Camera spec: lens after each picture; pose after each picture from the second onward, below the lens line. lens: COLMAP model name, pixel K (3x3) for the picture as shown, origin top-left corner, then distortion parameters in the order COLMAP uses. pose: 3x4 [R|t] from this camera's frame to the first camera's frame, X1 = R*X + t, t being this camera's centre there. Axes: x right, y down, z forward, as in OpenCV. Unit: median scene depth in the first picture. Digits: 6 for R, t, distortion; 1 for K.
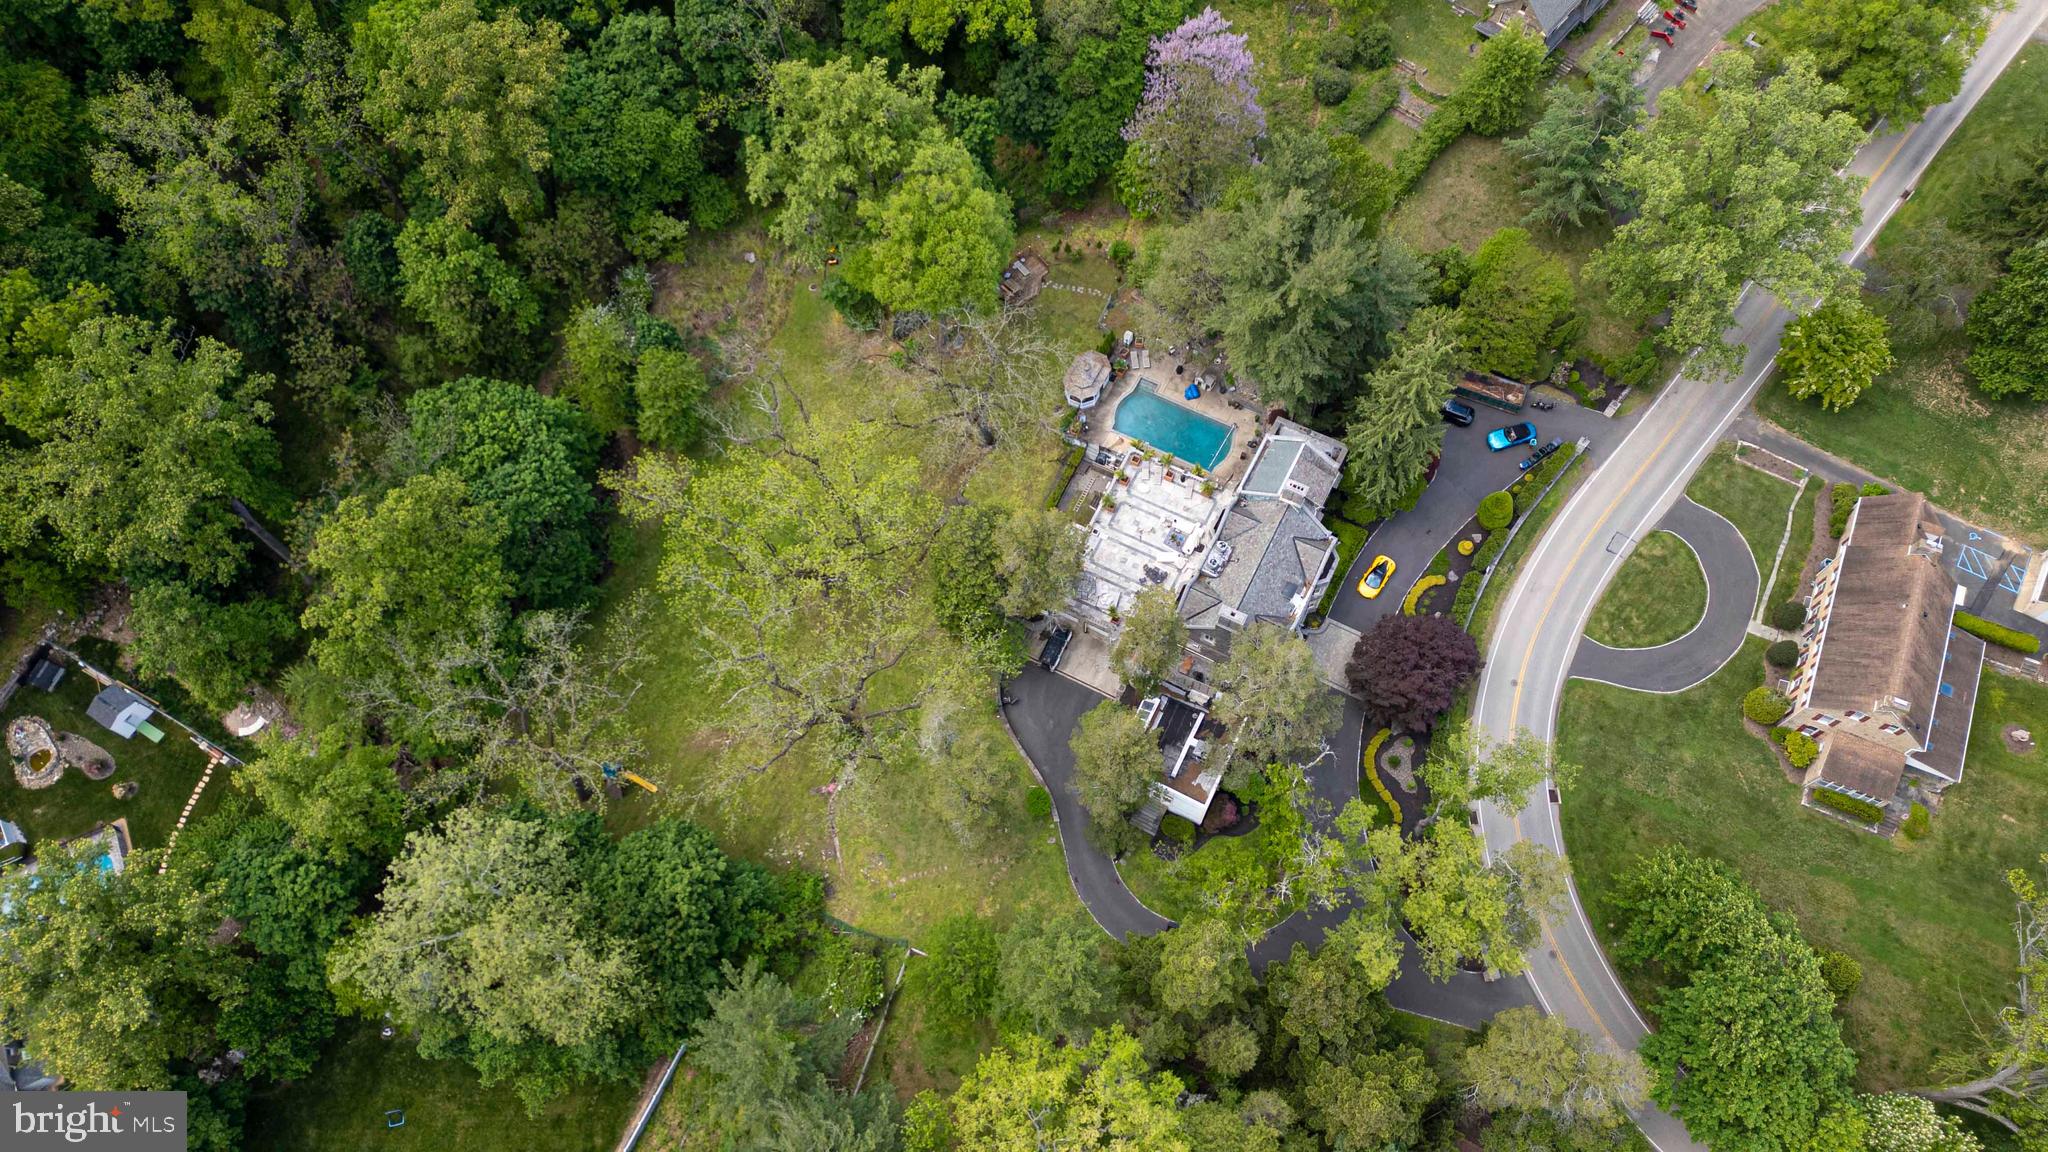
lens RADIAL K [[1437.8, 0, 1014.8], [0, 1437.8, 580.3], [0, 0, 1]] dist [0.099887, -0.113250]
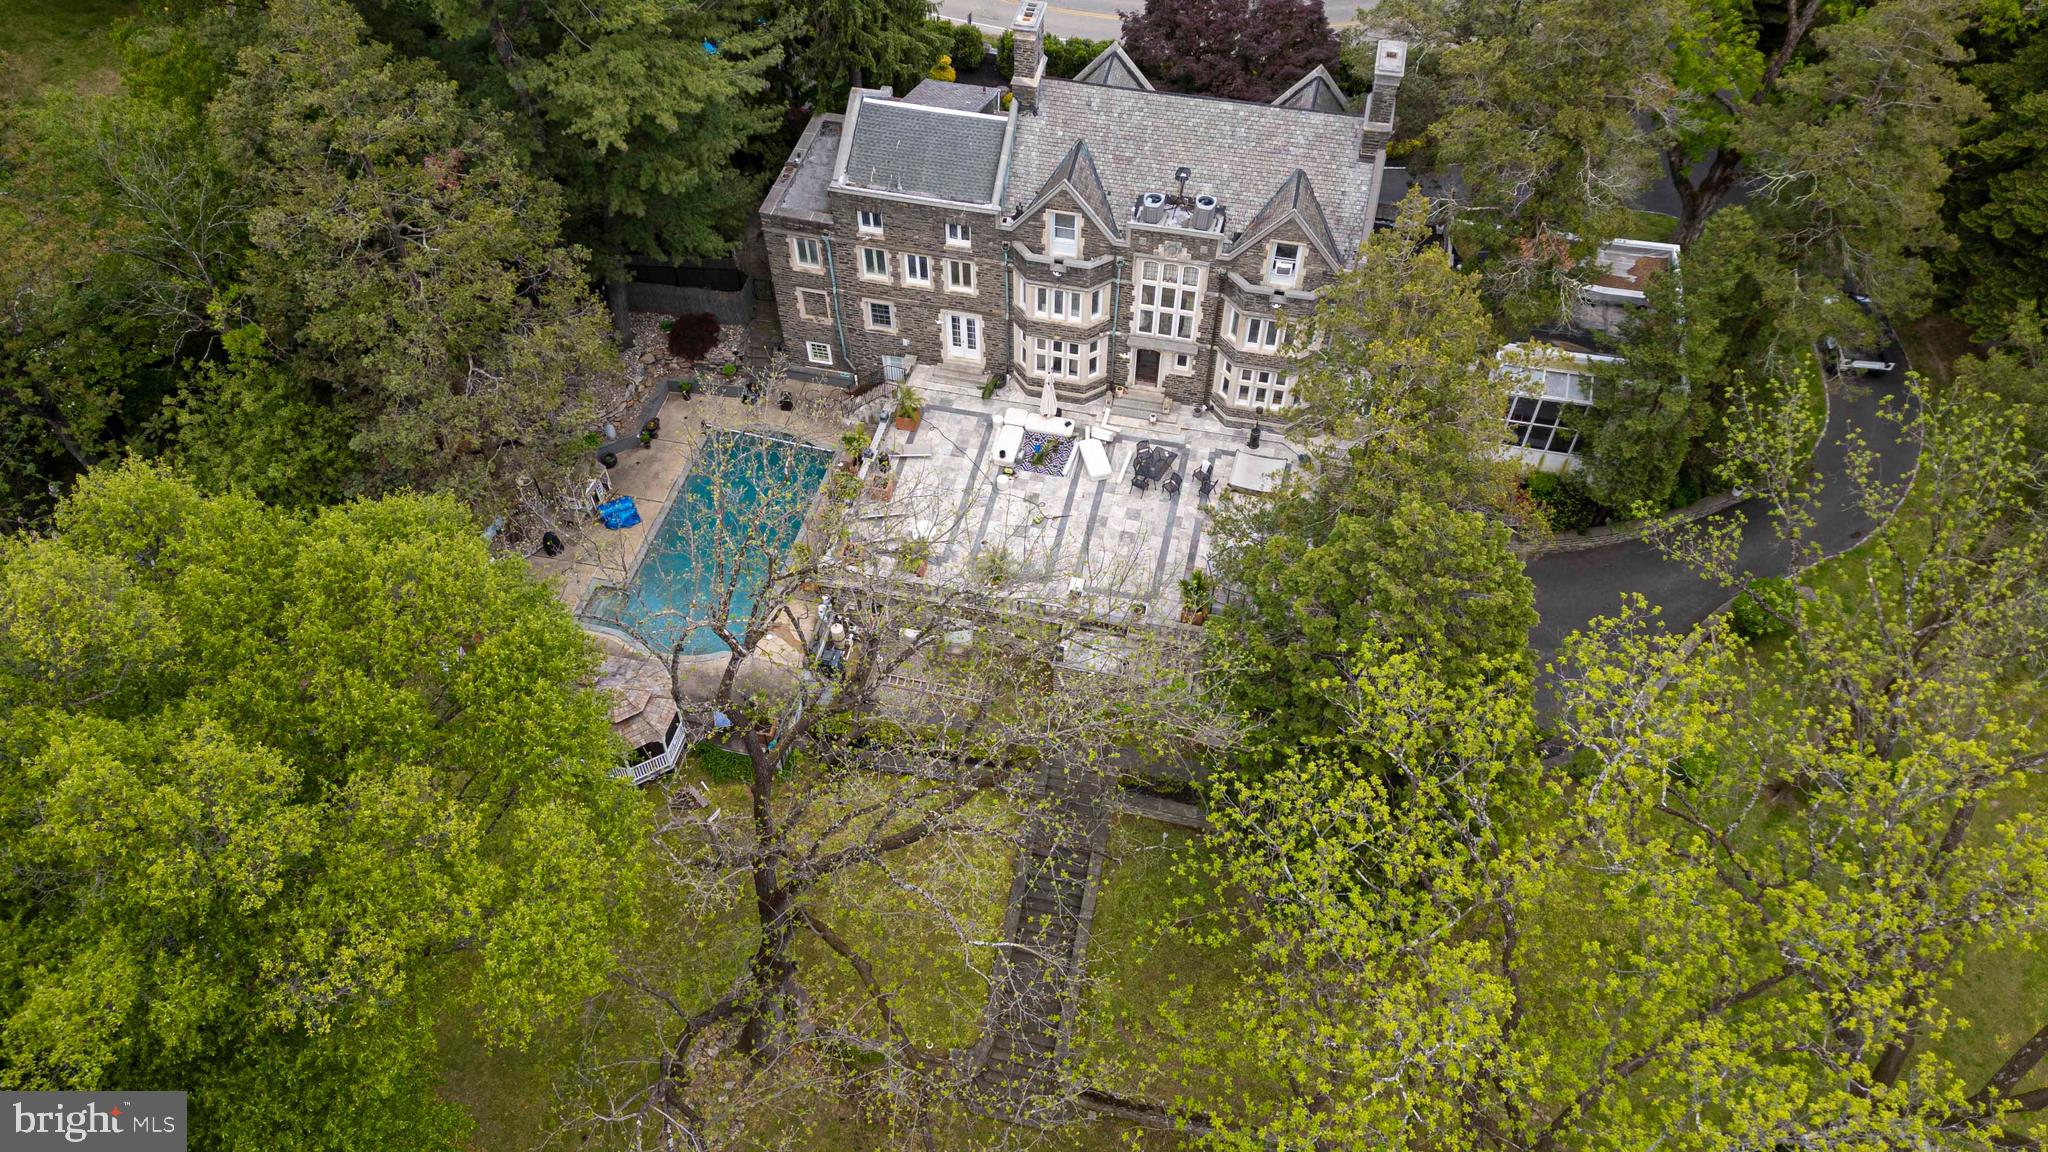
lens RADIAL K [[1427.7, 0, 1019.4], [0, 1427.7, 590.0], [0, 0, 1]] dist [0.100475, -0.102206]
pose [[-0.248092, -0.734456, 0.631684, -0.185545], [0.888675, 0.087021, 0.450204, -0.223720], [-0.385625, 0.673054, 0.631104, 0.763576]]
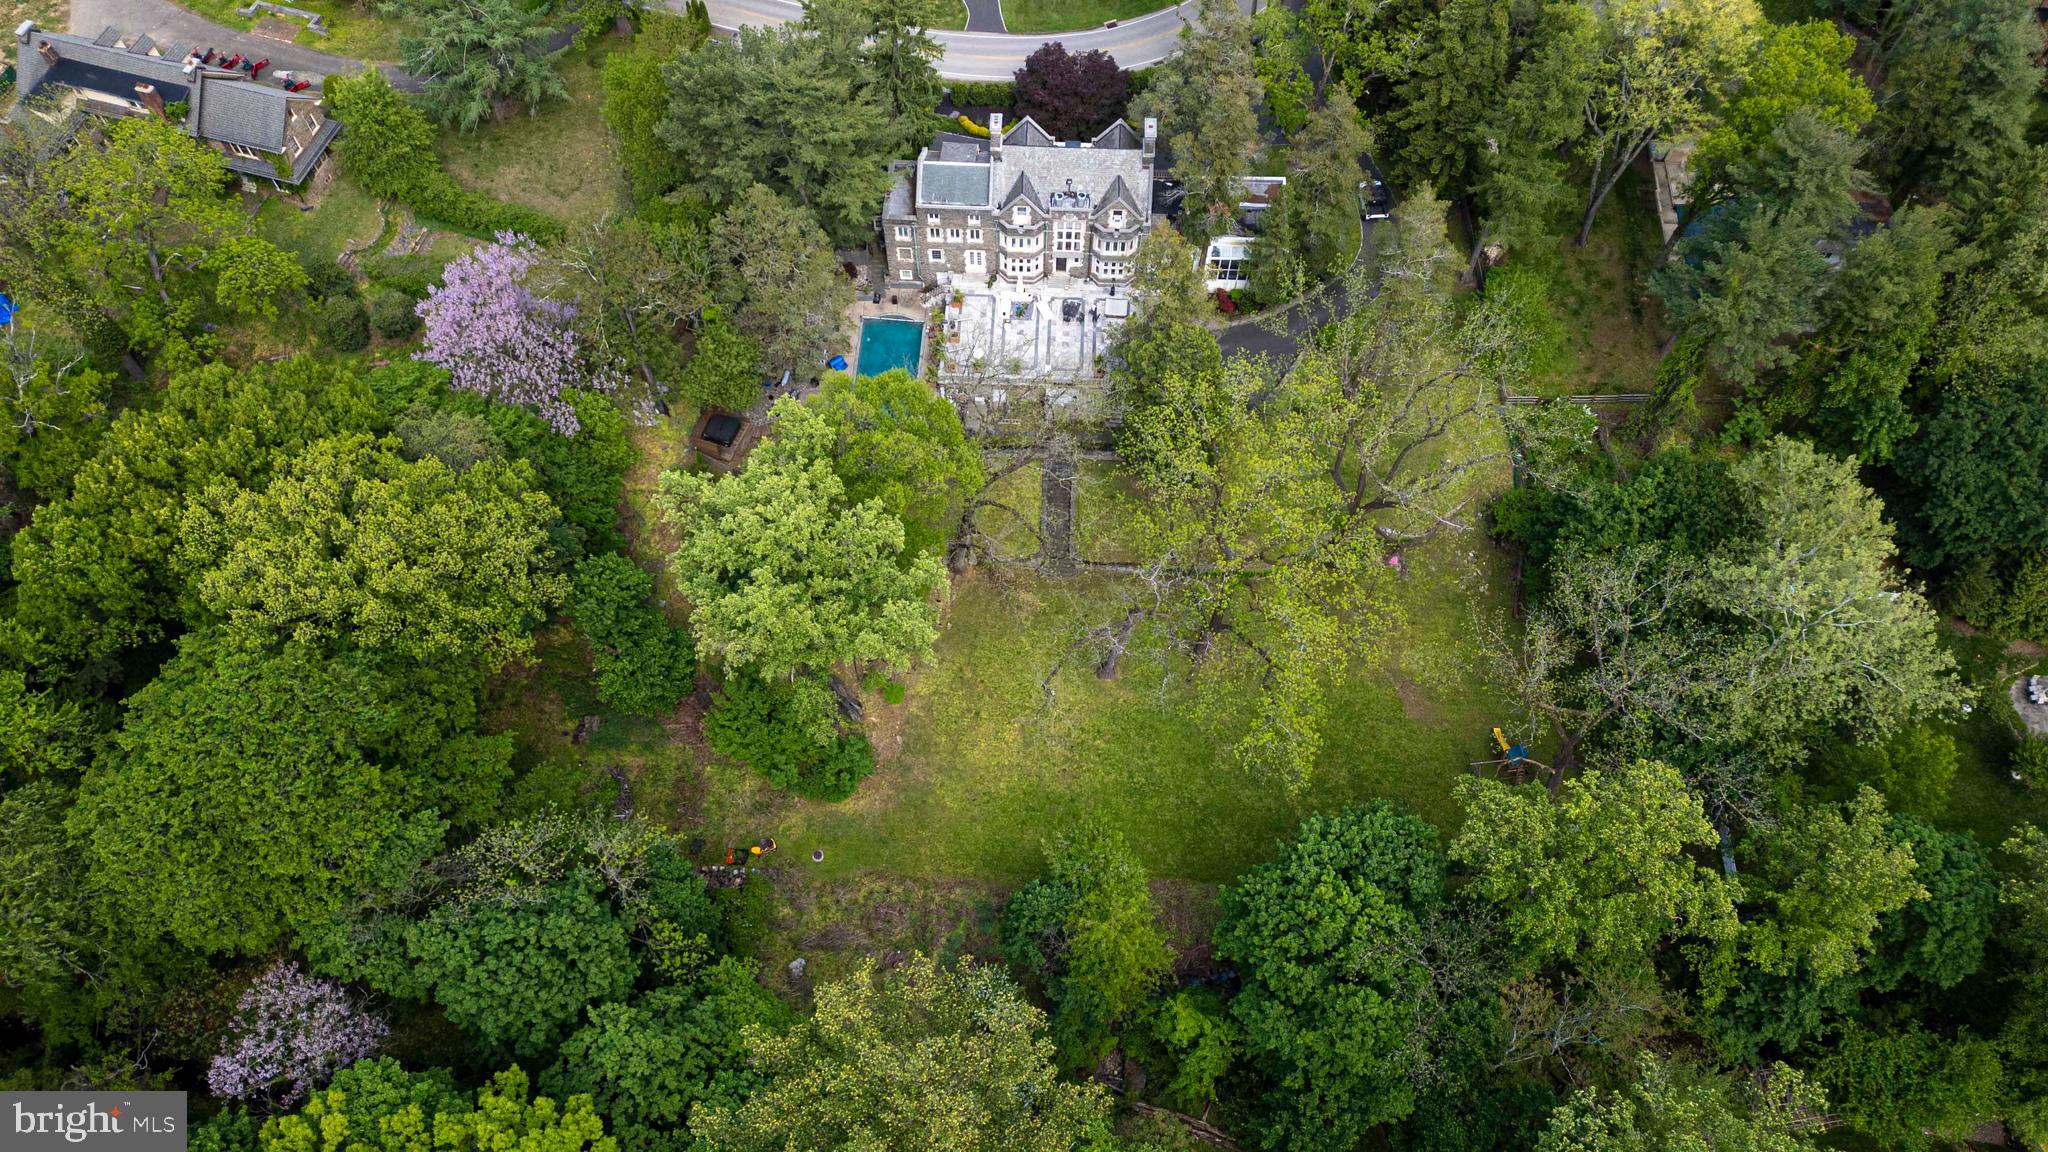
lens RADIAL K [[1427.7, 0, 1019.4], [0, 1427.7, 590.0], [0, 0, 1]] dist [0.100475, -0.102206]
pose [[-0.419967, -0.770886, 0.478918, -0.488983], [0.831561, -0.115499, 0.543292, -0.570883], [-0.363501, 0.626415, 0.689544, 0.460506]]
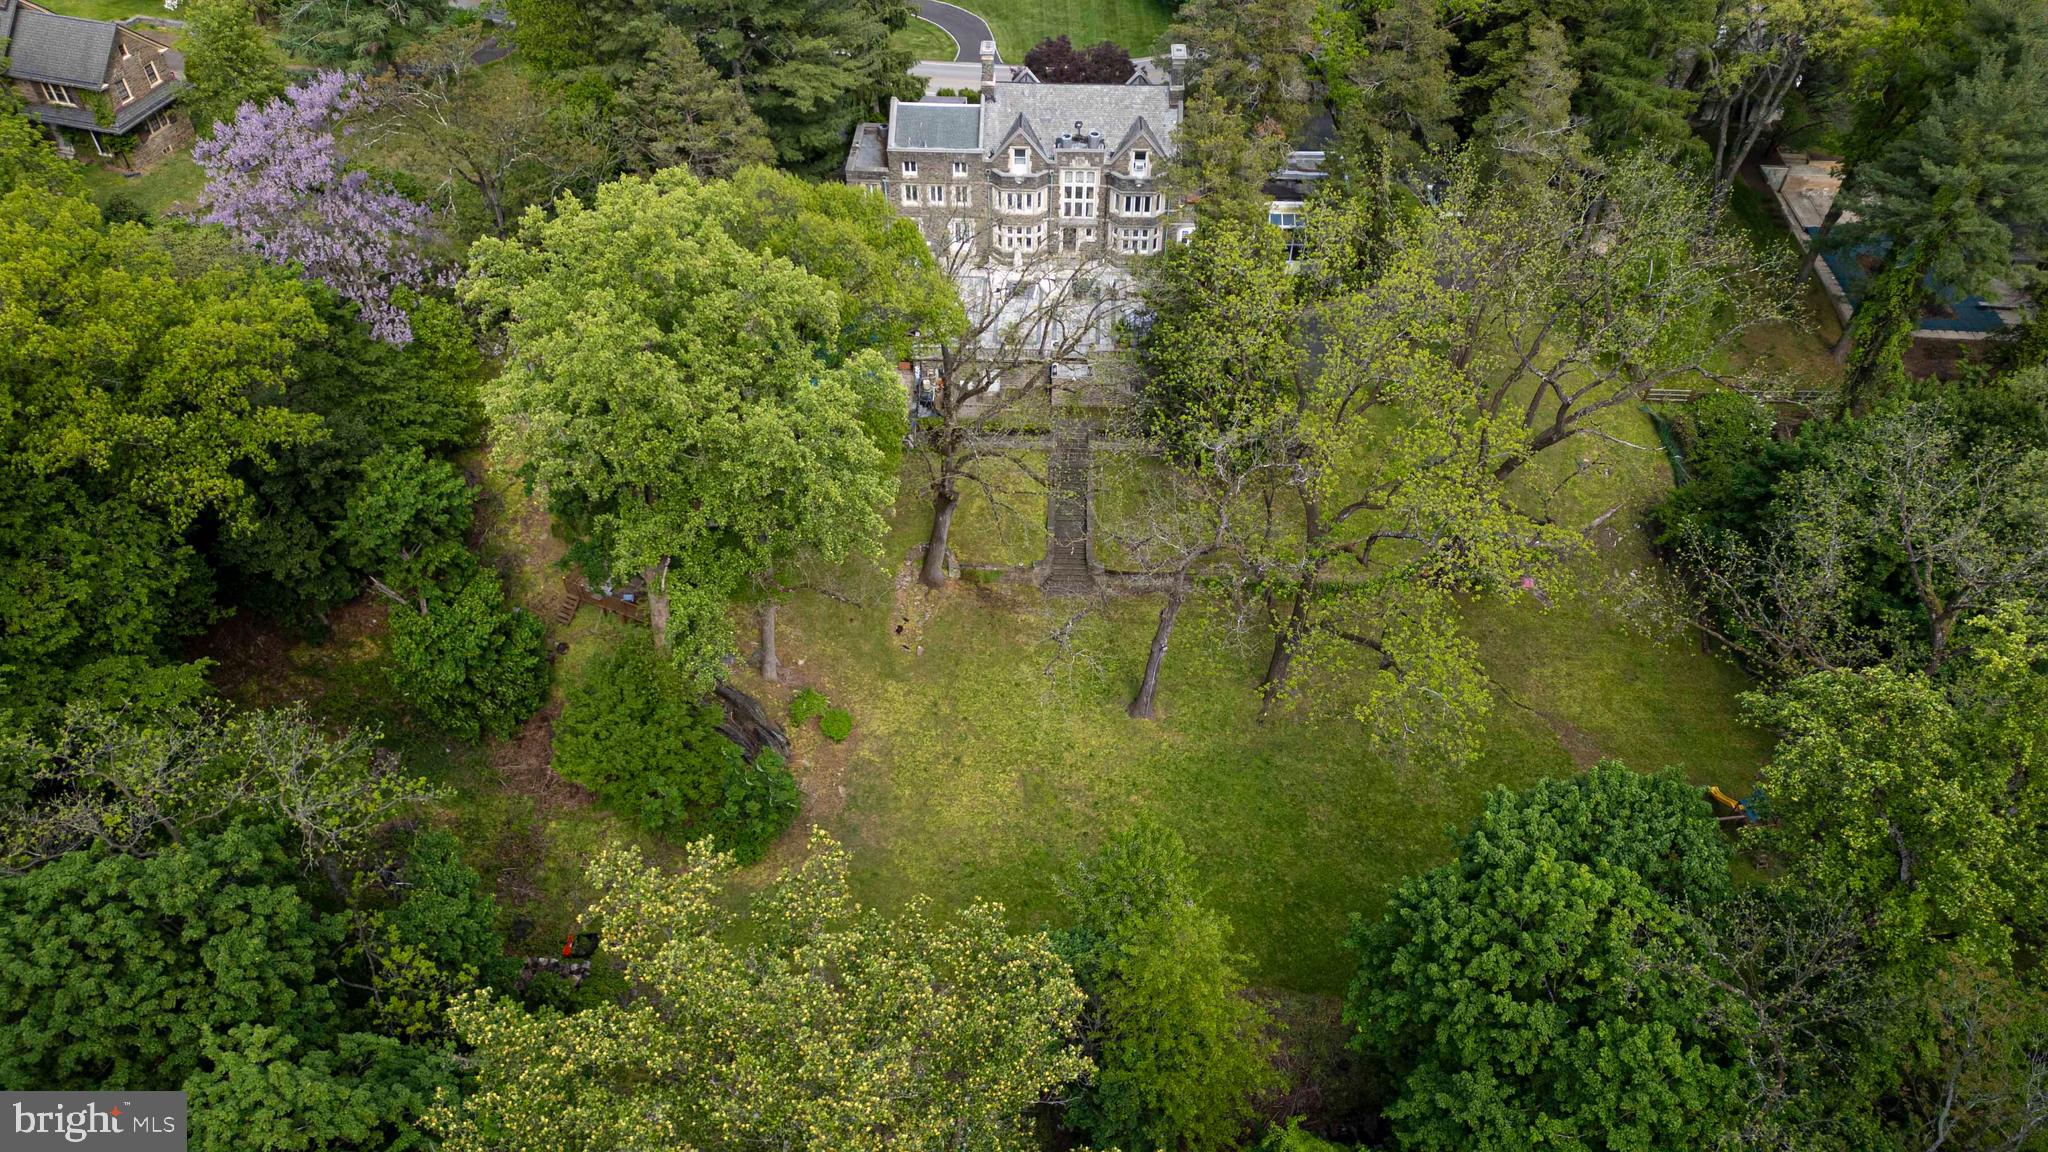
lens RADIAL K [[1427.7, 0, 1019.4], [0, 1427.7, 590.0], [0, 0, 1]] dist [0.100475, -0.102206]
pose [[-0.422240, -0.602487, 0.677291, -0.494412], [0.831265, 0.040647, 0.554388, -0.441102], [-0.361541, 0.797093, 0.483664, 0.763644]]
